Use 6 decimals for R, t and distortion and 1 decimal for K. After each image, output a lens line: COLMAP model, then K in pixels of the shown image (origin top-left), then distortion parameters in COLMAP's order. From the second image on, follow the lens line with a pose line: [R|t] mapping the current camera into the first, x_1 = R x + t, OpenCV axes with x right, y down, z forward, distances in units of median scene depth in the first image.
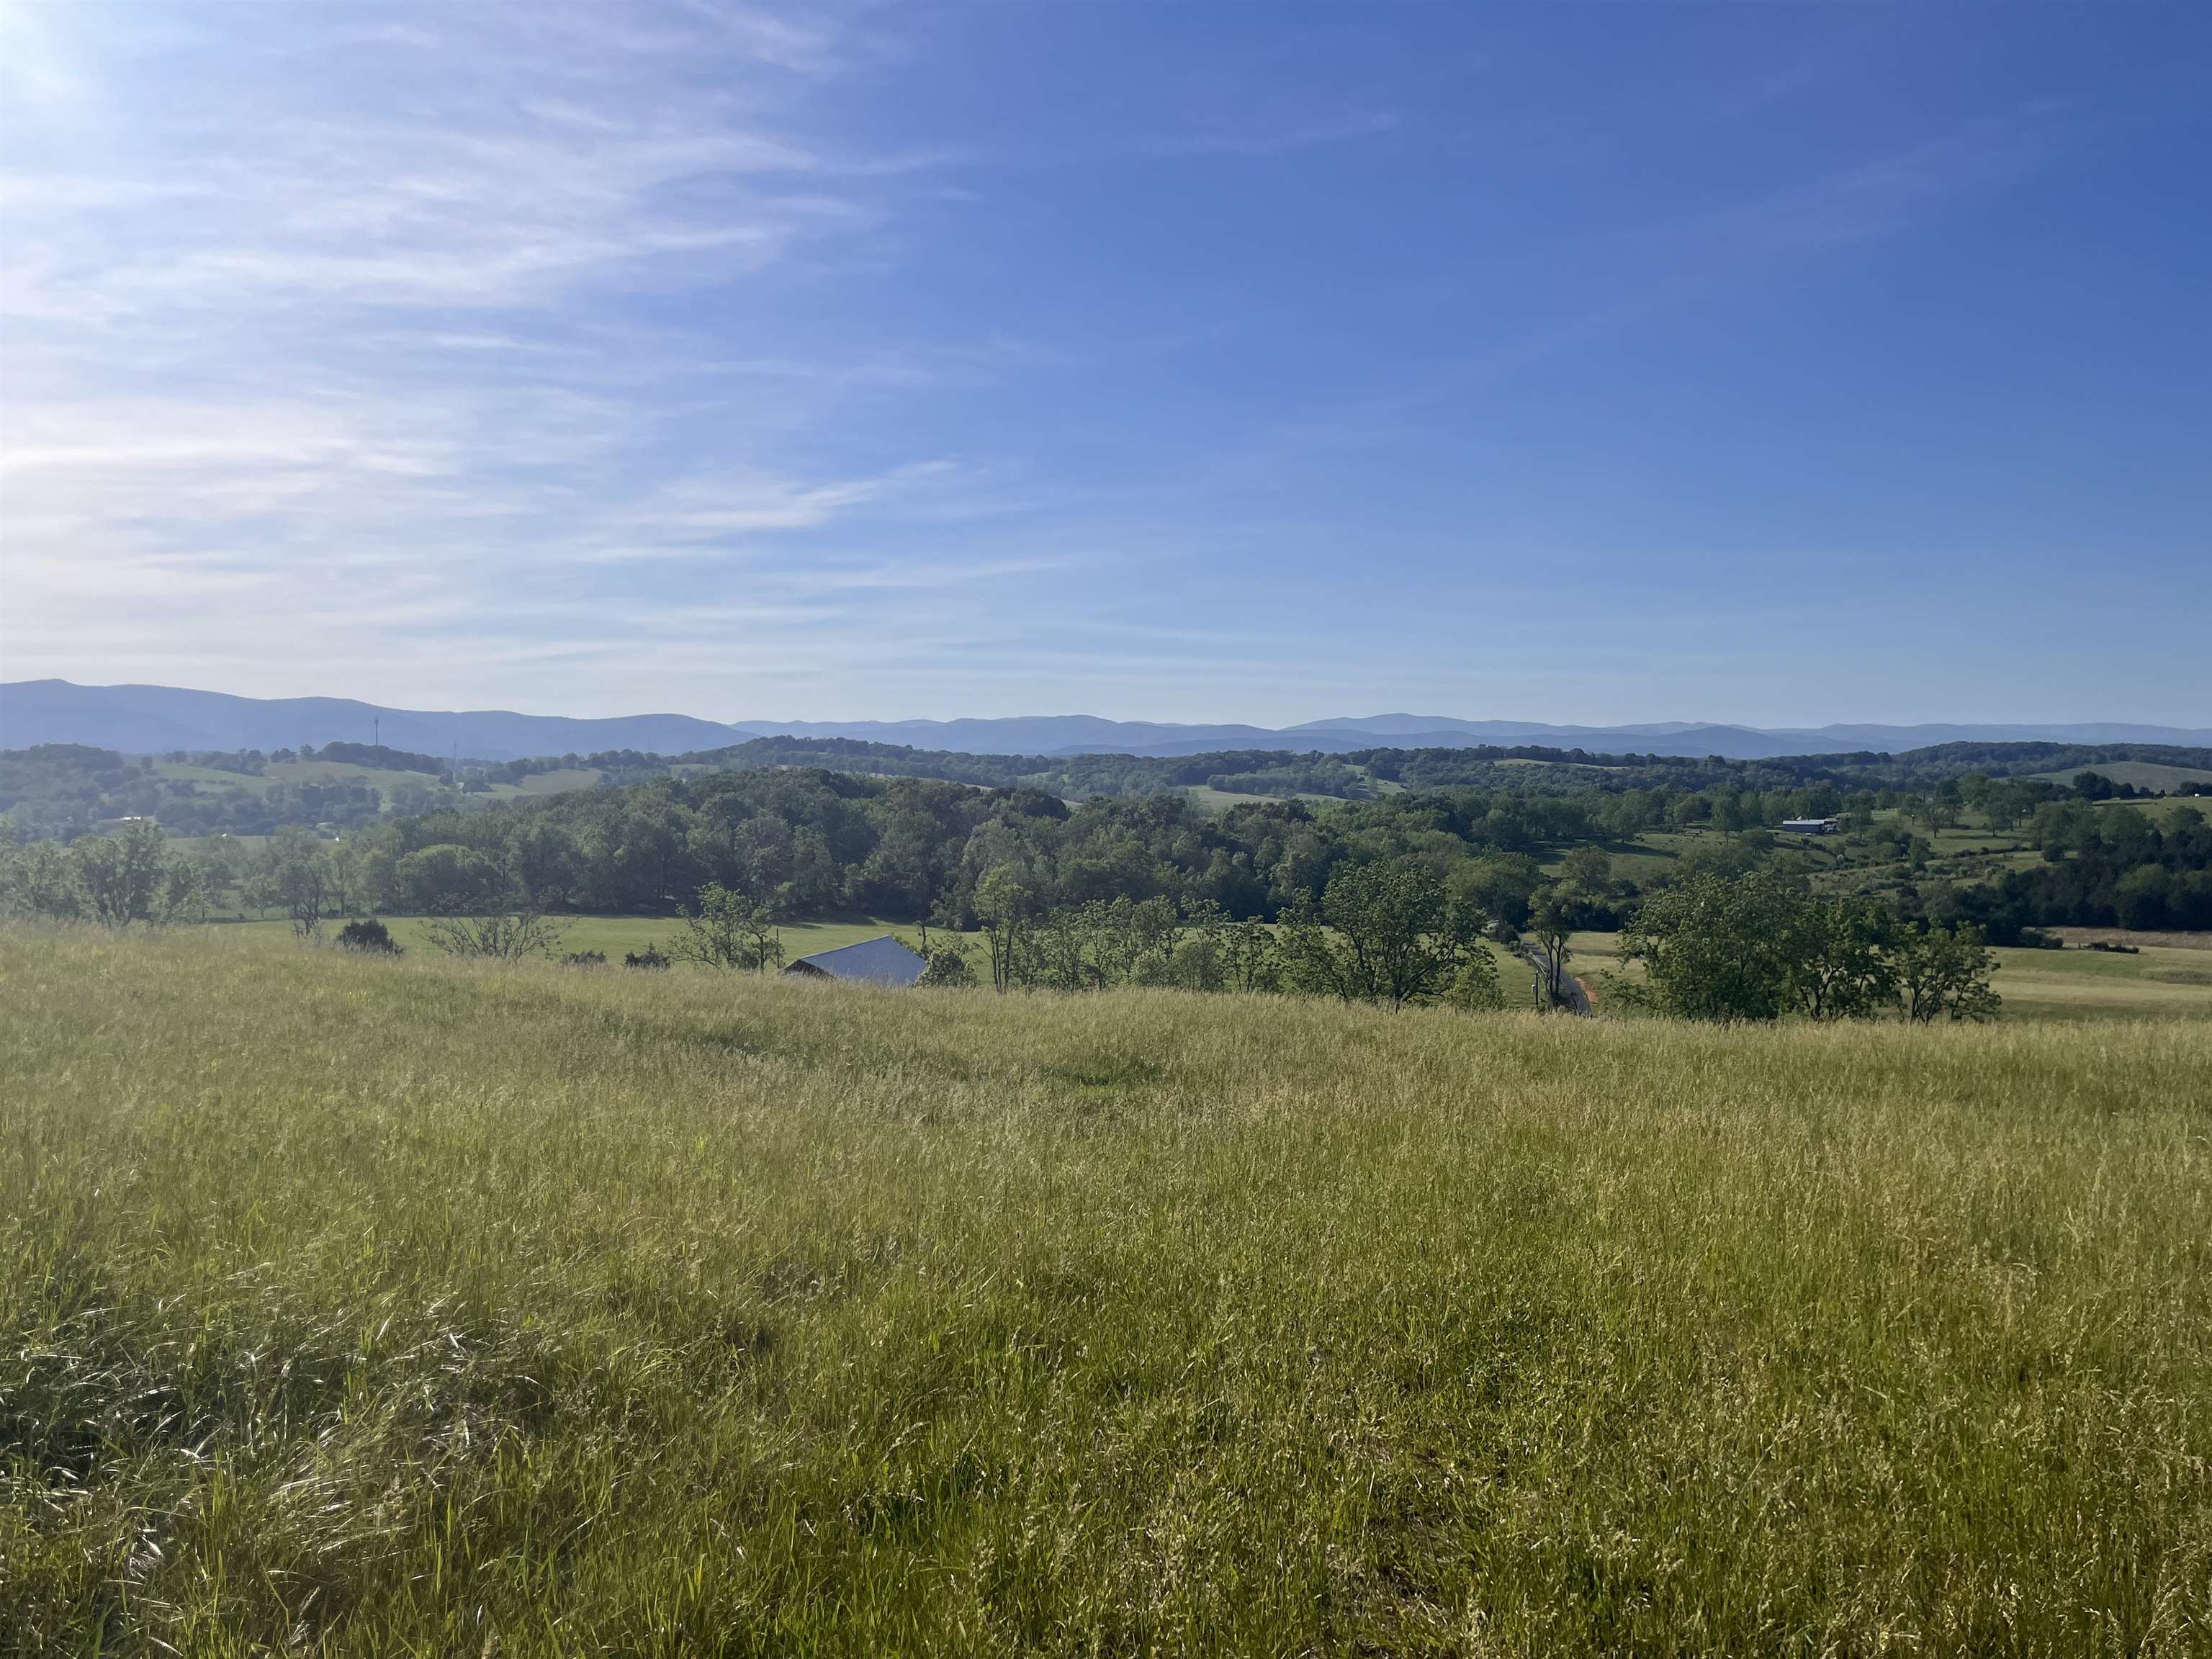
lens RADIAL K [[1650.2, 0, 1098.9], [0, 1650.2, 828.3], [0, 0, 1]] dist [0.055157, -0.065870]
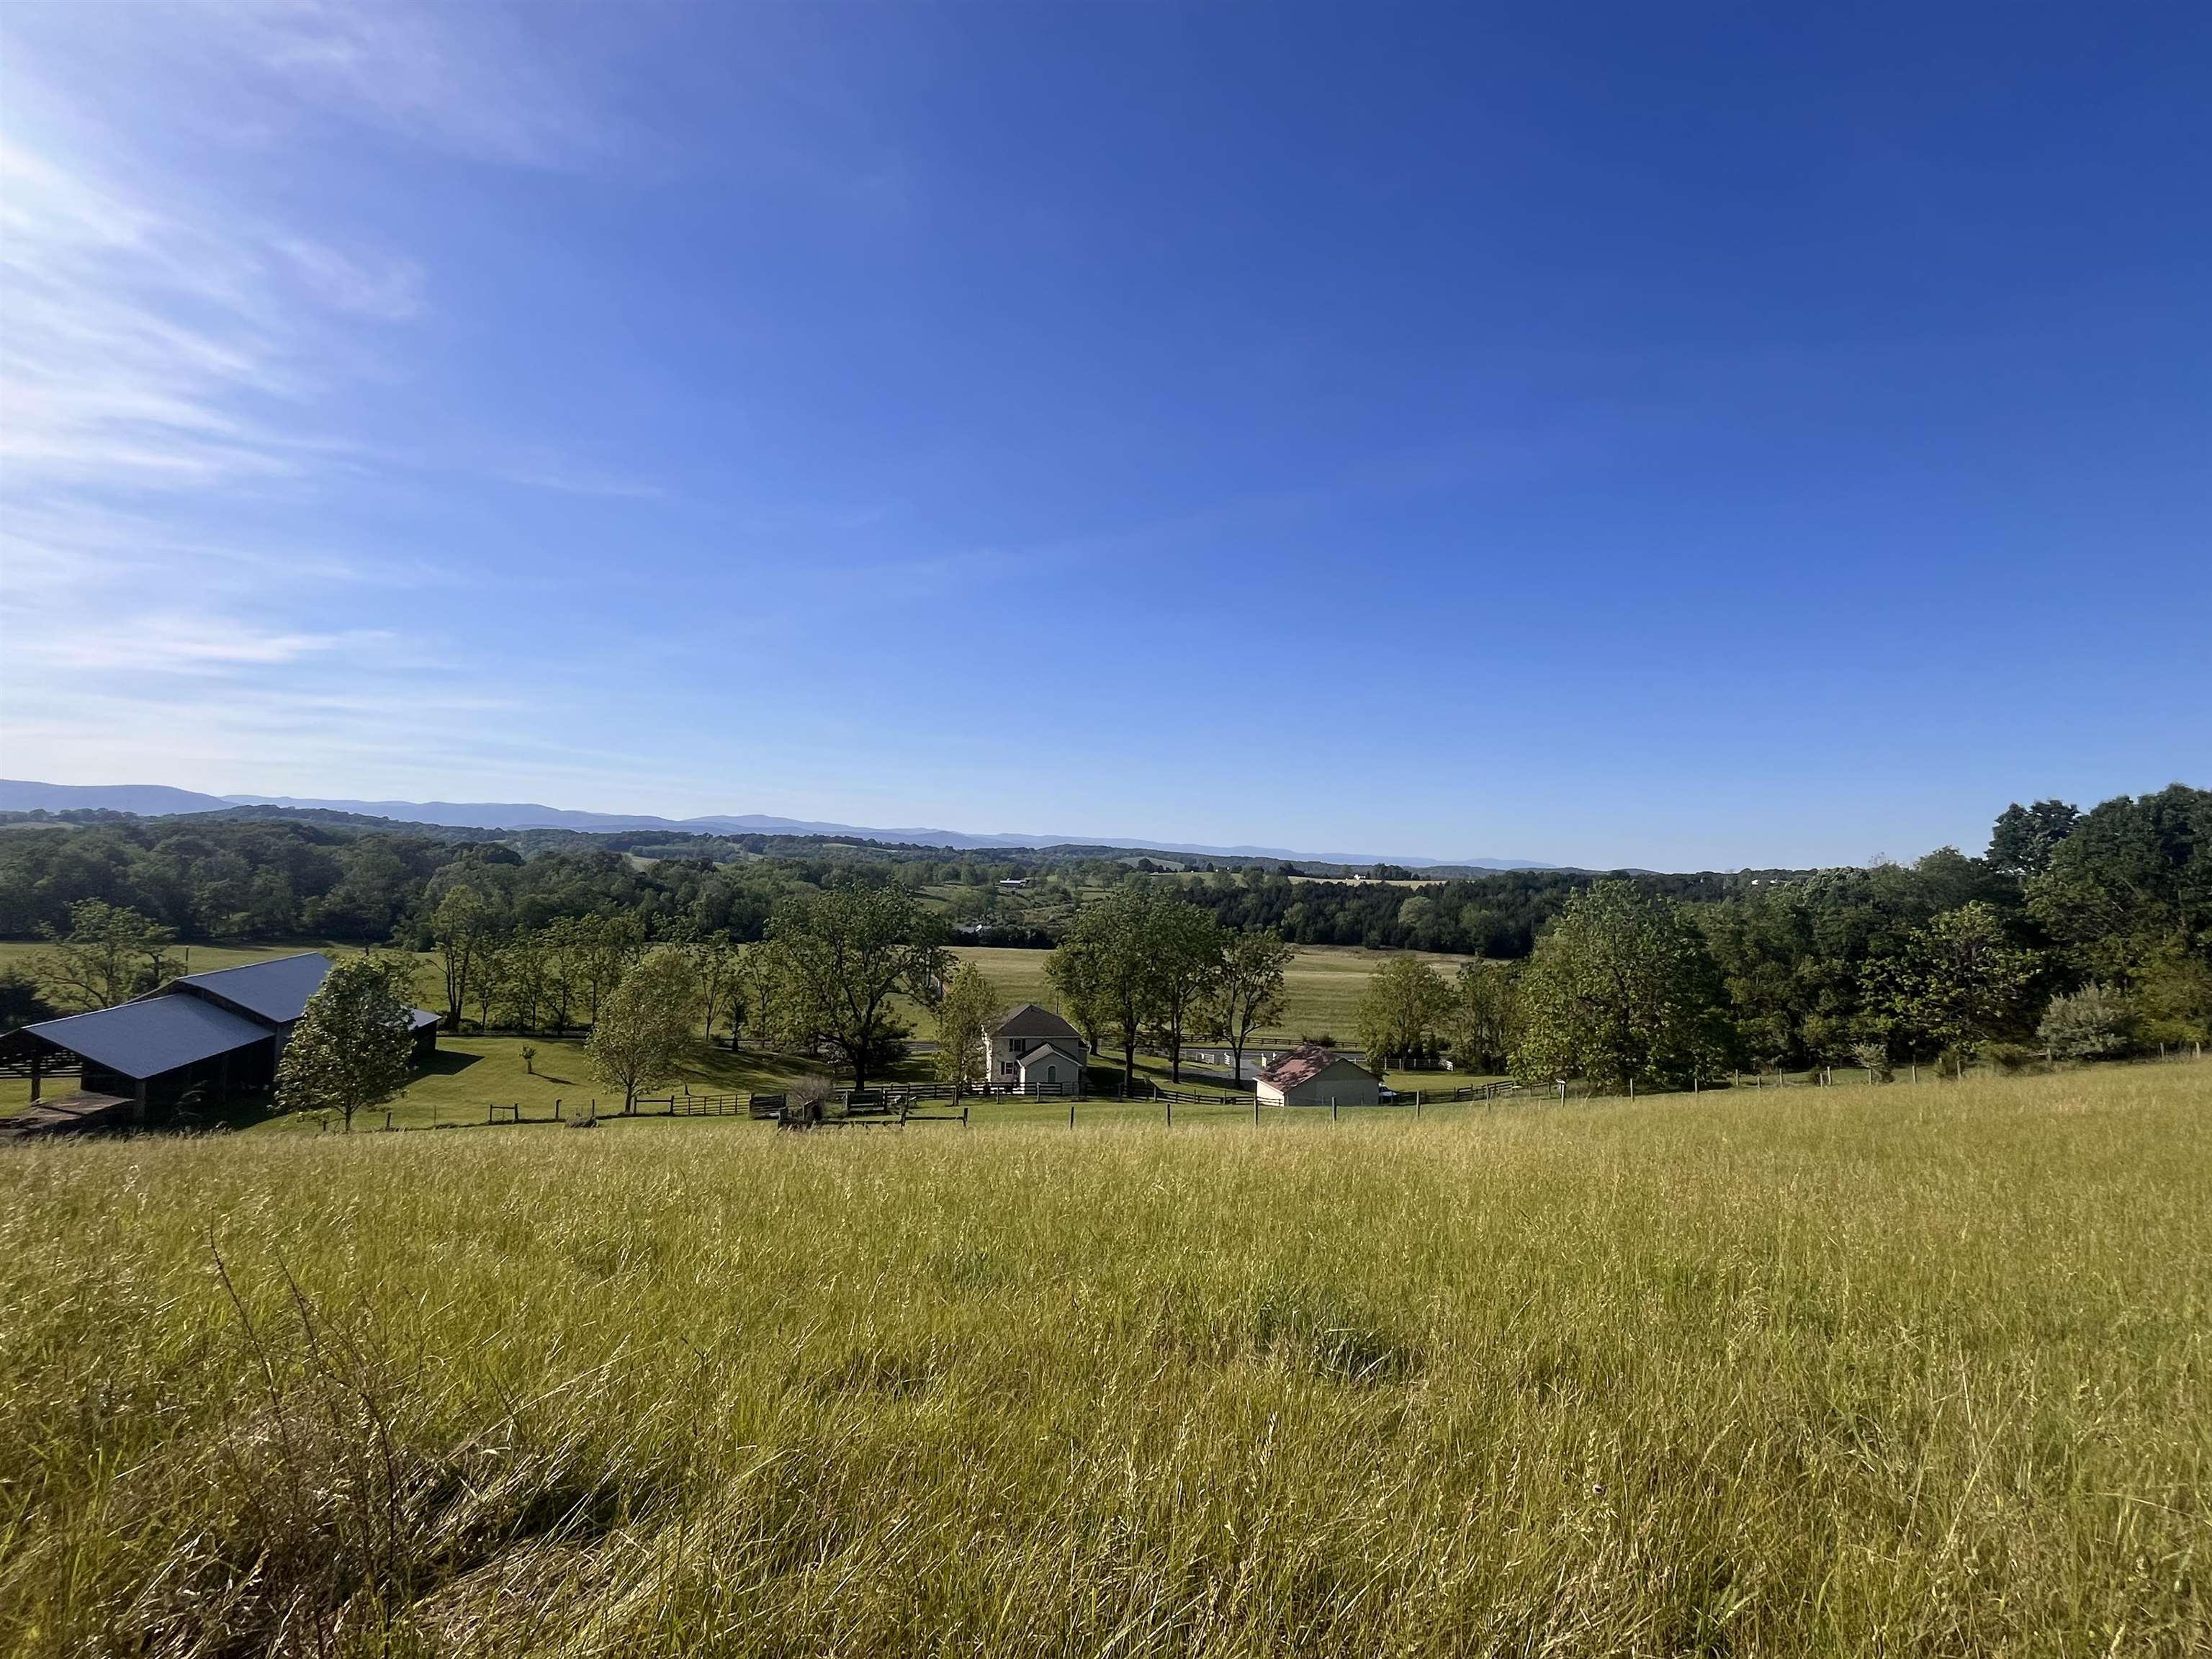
lens RADIAL K [[971.9, 0, 1095.8], [0, 971.9, 832.3], [0, 0, 1]] dist [-0.010994, 0.000924]
pose [[0.868123, 0.042973, 0.494485, -0.005604], [-0.014552, 0.998020, -0.061185, 0.008181], [-0.496135, 0.045920, 0.867030, 0.102357]]
